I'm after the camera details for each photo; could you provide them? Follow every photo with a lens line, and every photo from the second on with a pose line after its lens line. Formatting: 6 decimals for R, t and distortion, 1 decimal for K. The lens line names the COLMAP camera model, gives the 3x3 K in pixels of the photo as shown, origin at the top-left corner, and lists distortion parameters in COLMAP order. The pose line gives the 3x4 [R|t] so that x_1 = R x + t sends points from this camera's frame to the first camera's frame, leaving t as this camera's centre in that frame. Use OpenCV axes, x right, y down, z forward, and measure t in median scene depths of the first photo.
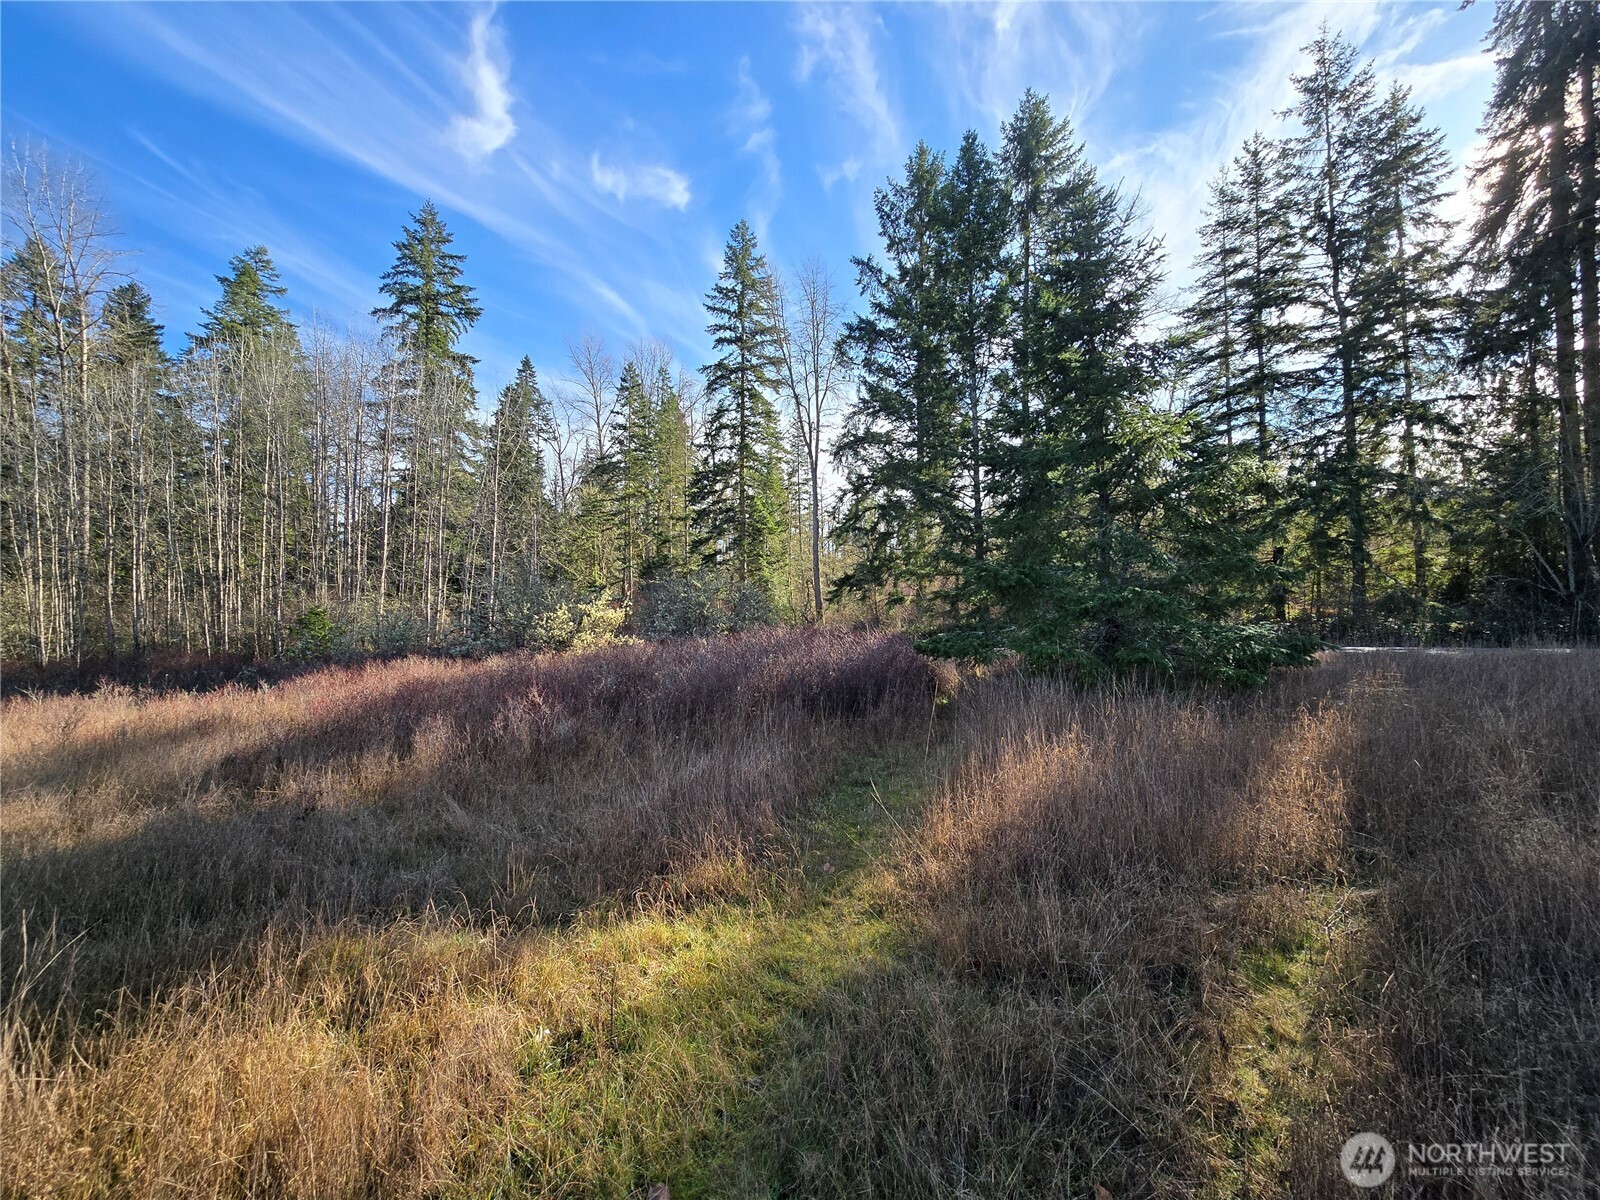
lens RADIAL K [[654.5, 0, 806.7], [0, 654.5, 614.2], [0, 0, 1]] dist [-0.001219, -0.000330]
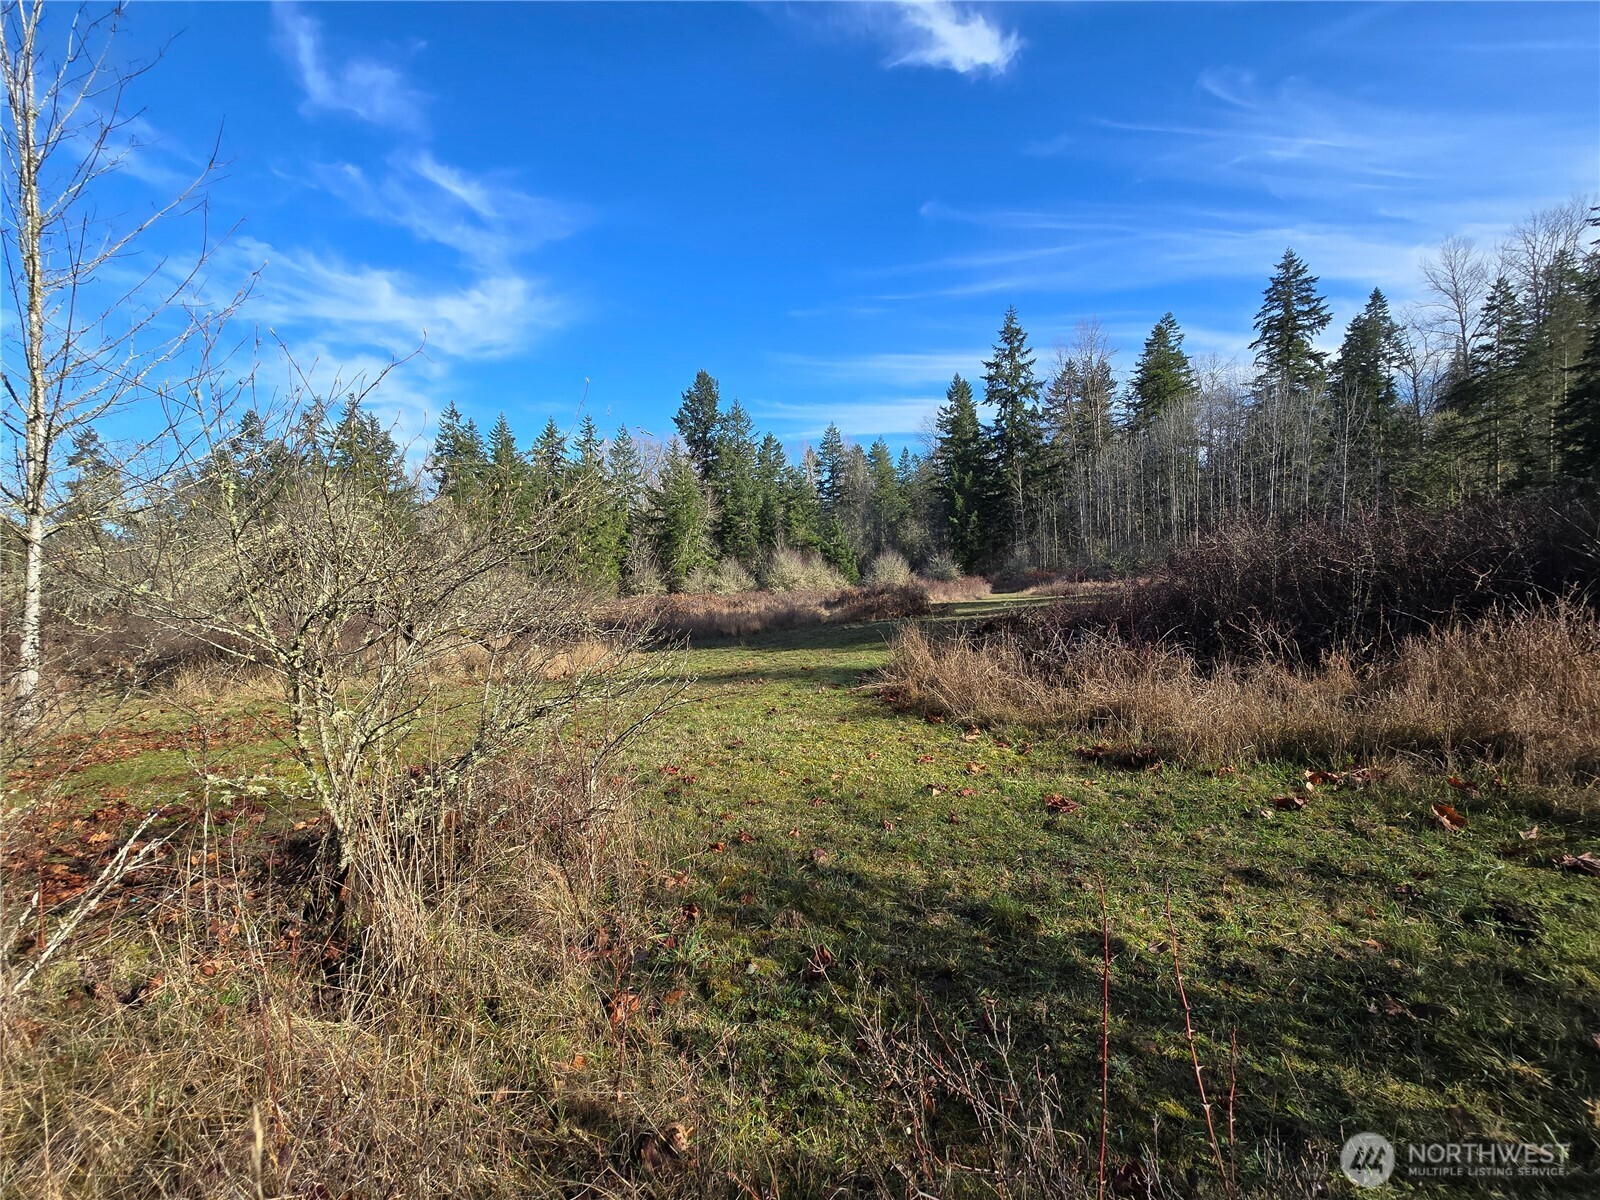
lens RADIAL K [[654.5, 0, 806.7], [0, 654.5, 614.2], [0, 0, 1]] dist [-0.001219, -0.000330]
pose [[0.433733, 0.045201, -0.899907, 0.148819], [0.055306, 0.995522, 0.076660, -0.007188], [0.899342, -0.083020, 0.429291, -0.329058]]
